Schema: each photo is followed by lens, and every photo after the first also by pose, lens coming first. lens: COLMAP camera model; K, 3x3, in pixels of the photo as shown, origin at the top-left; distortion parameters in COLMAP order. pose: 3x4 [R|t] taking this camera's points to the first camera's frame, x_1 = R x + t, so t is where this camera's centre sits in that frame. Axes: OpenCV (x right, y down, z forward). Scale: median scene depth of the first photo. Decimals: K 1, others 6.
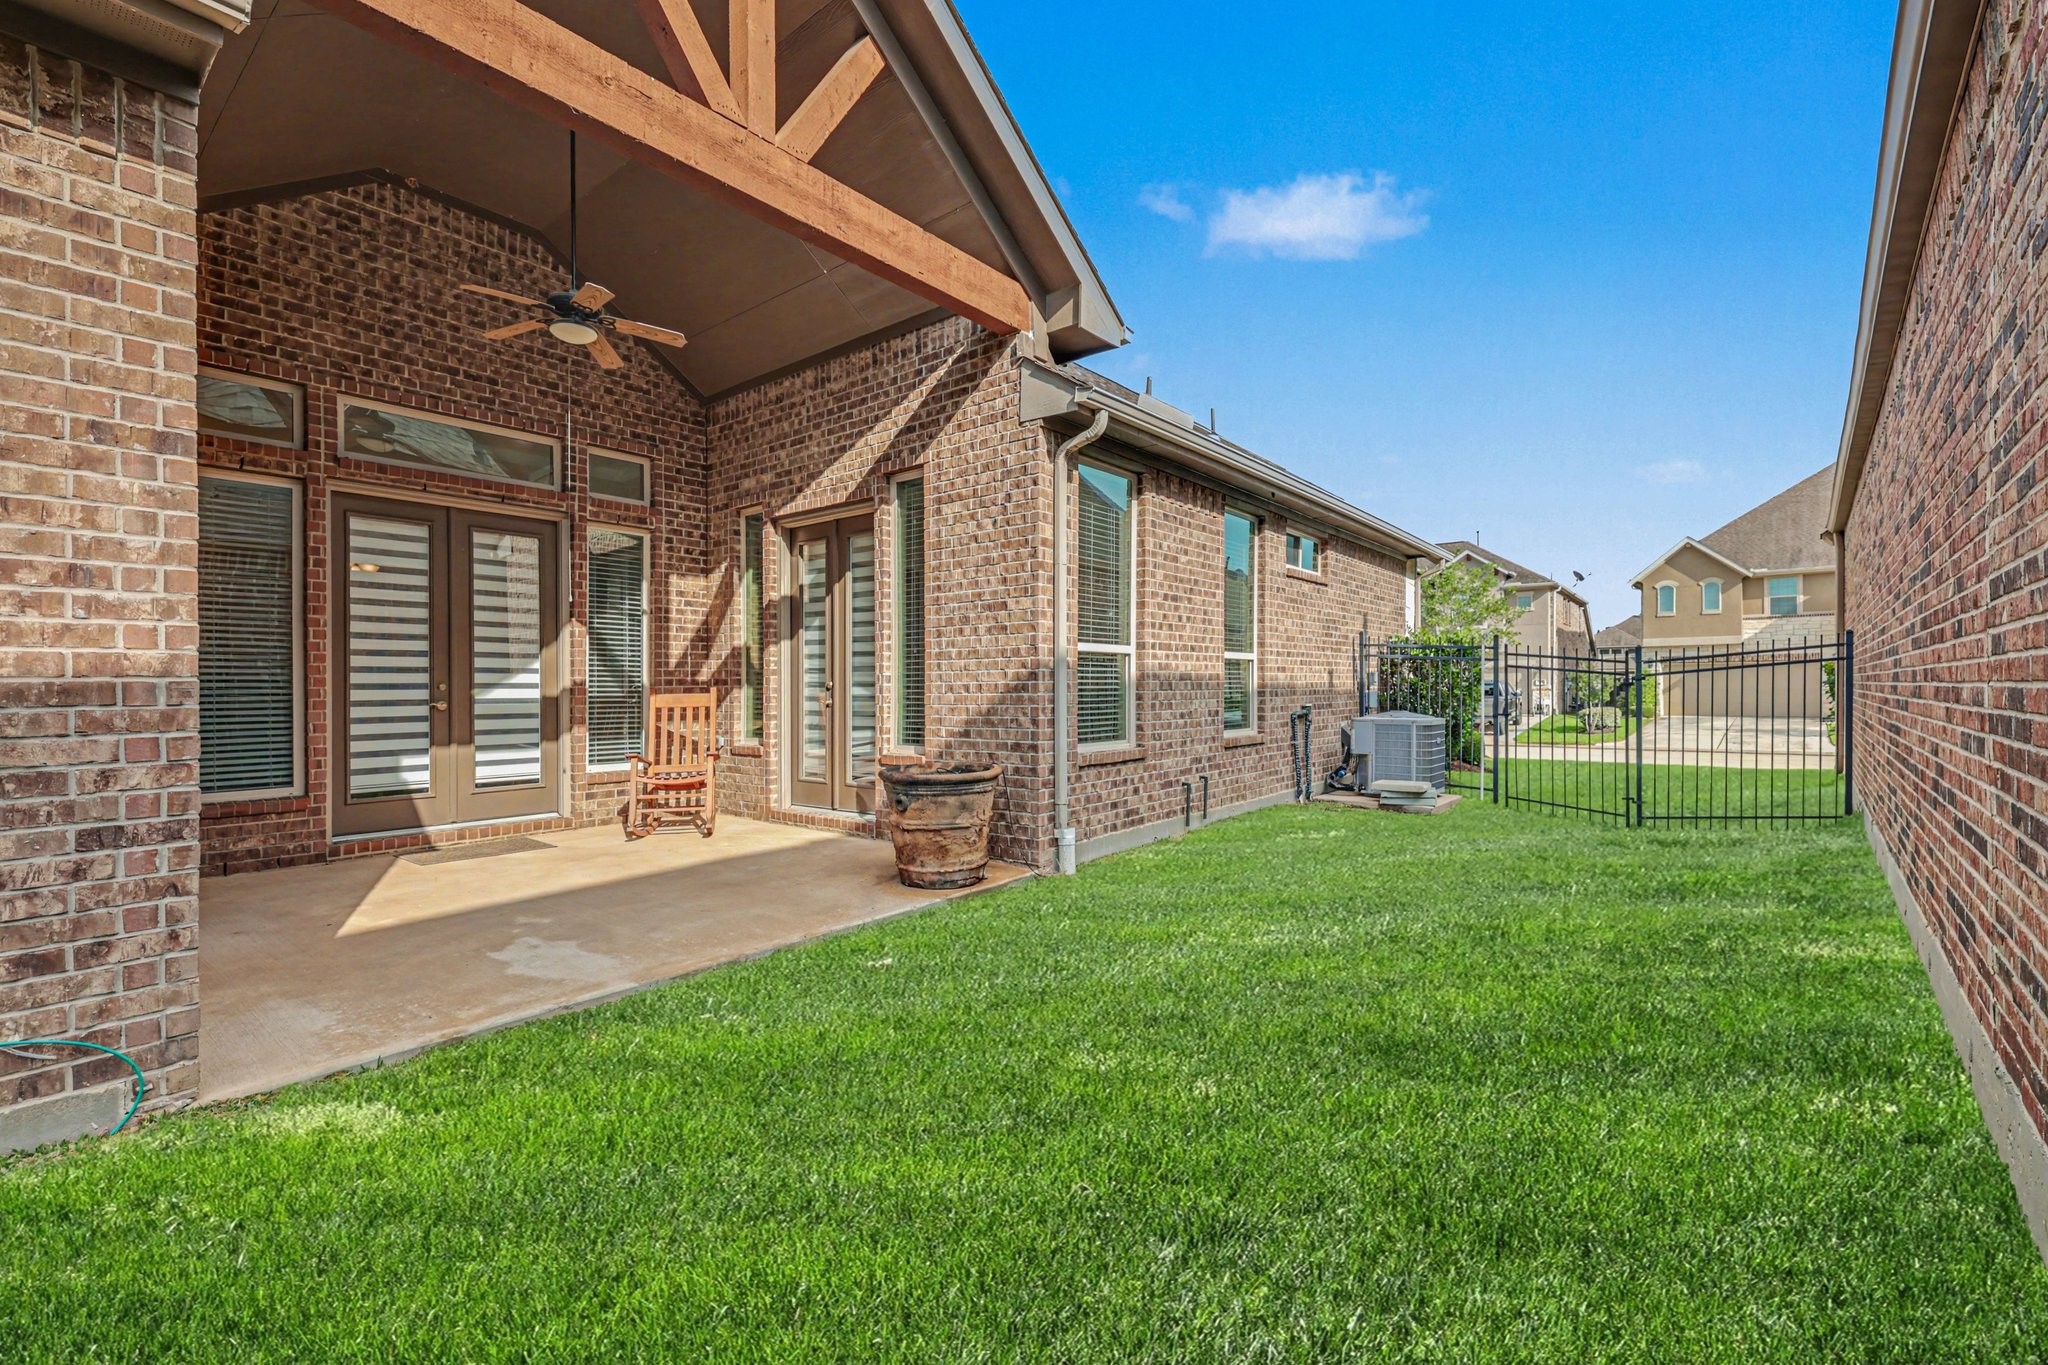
lens RADIAL K [[899.9, 0, 1026.2], [0, 899.9, 694.4], [0, 0, 1]] dist [0.001603, 0.000023]
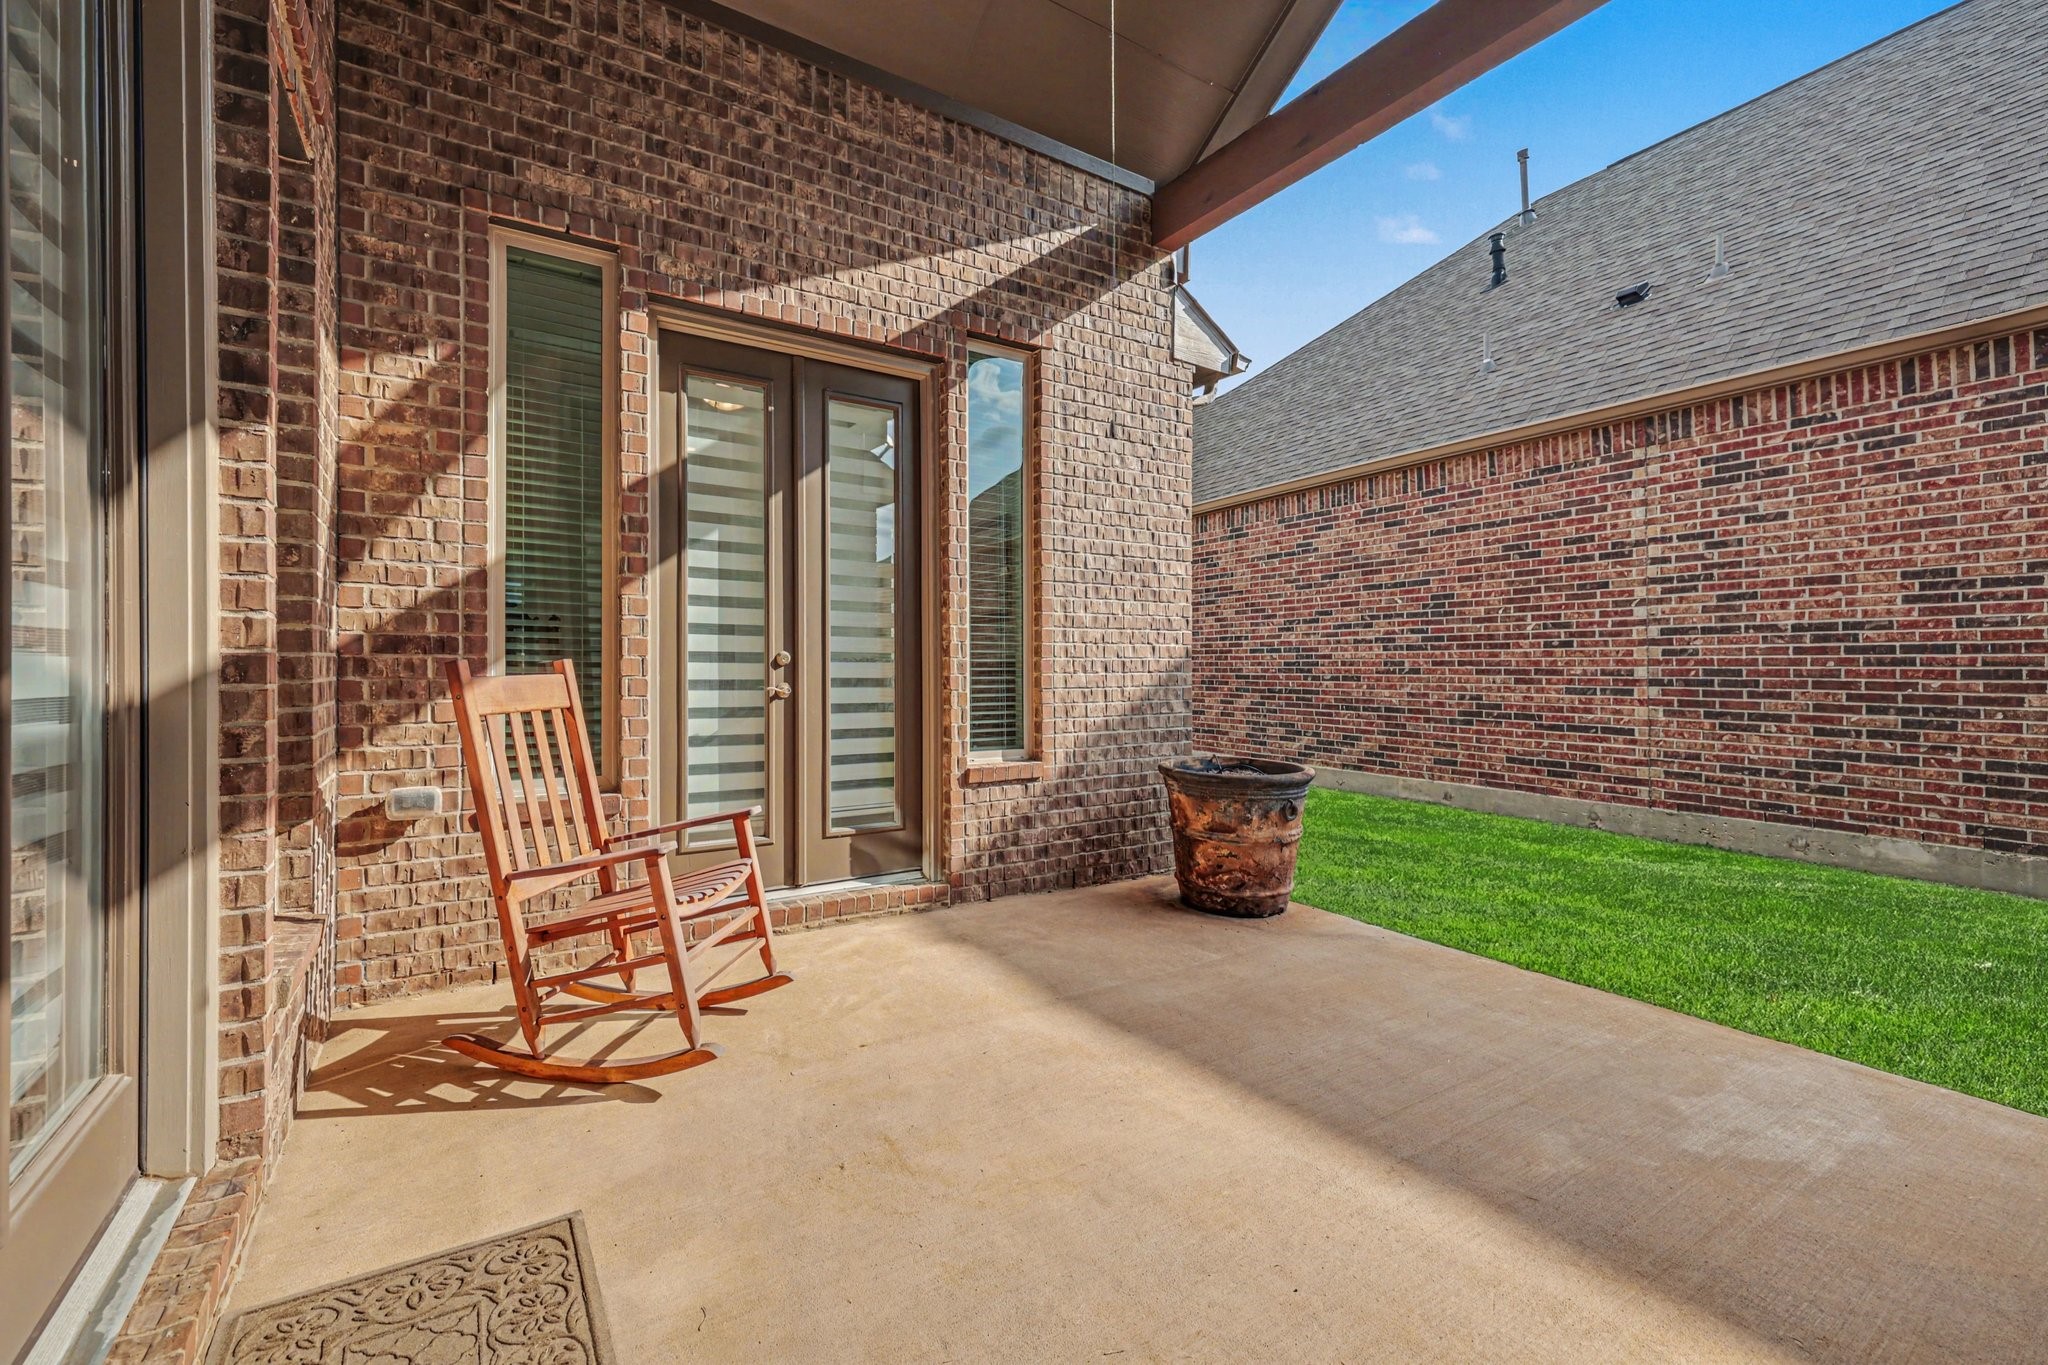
lens RADIAL K [[881.7, 0, 1004.7], [0, 881.7, 663.3], [0, 0, 1]] dist [0.012213, 0.000037]
pose [[0.299993, 0.007380, 0.953913, -0.715015], [0.003087, 0.999957, -0.008708, -0.002545], [-0.953937, 0.005557, 0.299957, 0.749065]]
